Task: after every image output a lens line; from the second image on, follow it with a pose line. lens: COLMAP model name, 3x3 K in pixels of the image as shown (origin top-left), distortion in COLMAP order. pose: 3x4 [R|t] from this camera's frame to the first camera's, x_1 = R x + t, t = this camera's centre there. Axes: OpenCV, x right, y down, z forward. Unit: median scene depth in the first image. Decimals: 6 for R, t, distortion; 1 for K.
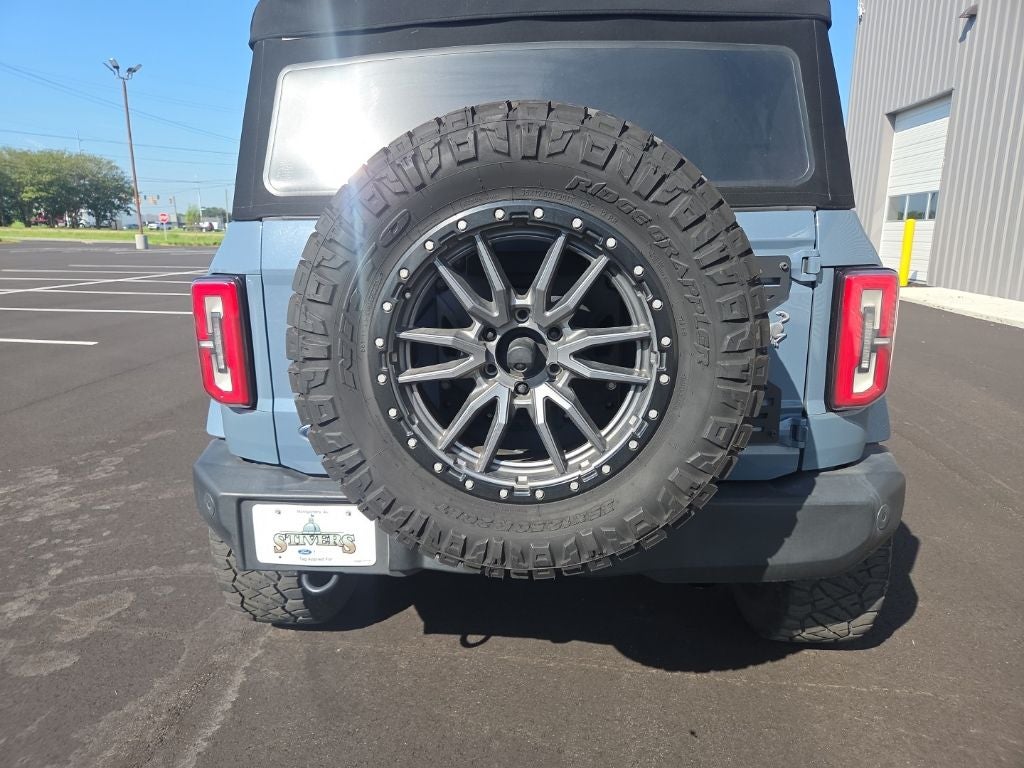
lens RADIAL K [[686.4, 0, 500.3], [0, 686.4, 386.6], [0, 0, 1]] dist [0.071203, -0.067028]
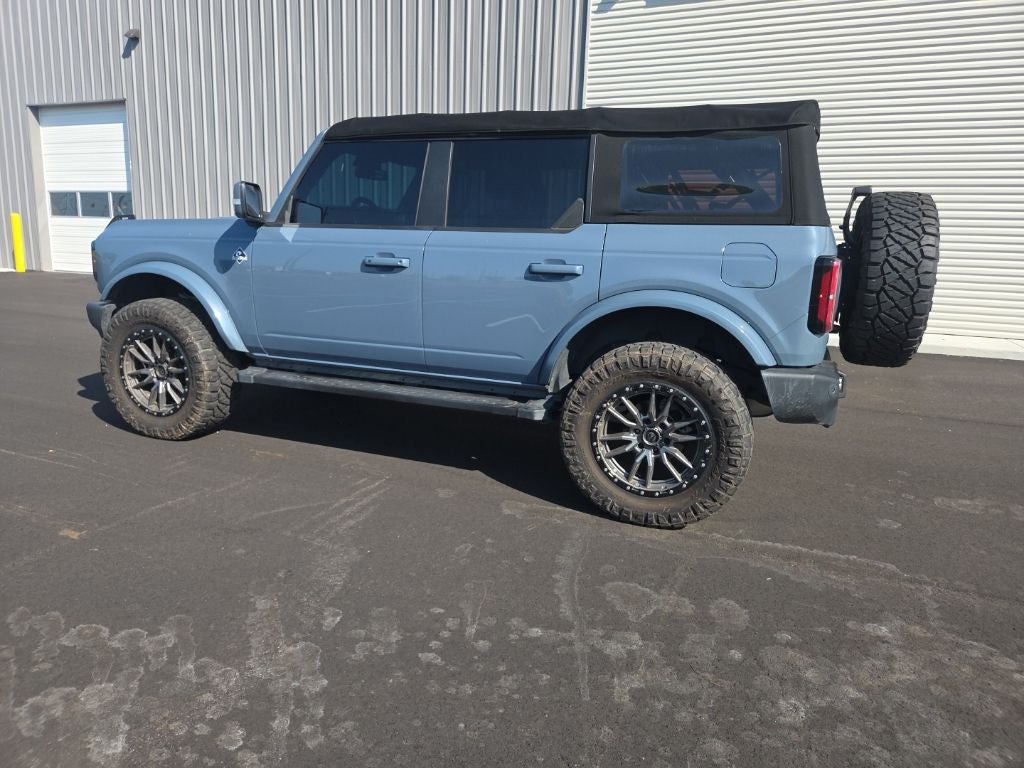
lens RADIAL K [[686.4, 0, 495.9], [0, 686.4, 375.9], [0, 0, 1]] dist [0.071203, -0.067028]
pose [[0.287205, -0.172494, 0.942210, -1.146447], [0.181456, 0.975638, 0.123302, -0.114748], [-0.940525, 0.135556, 0.311508, 0.631763]]
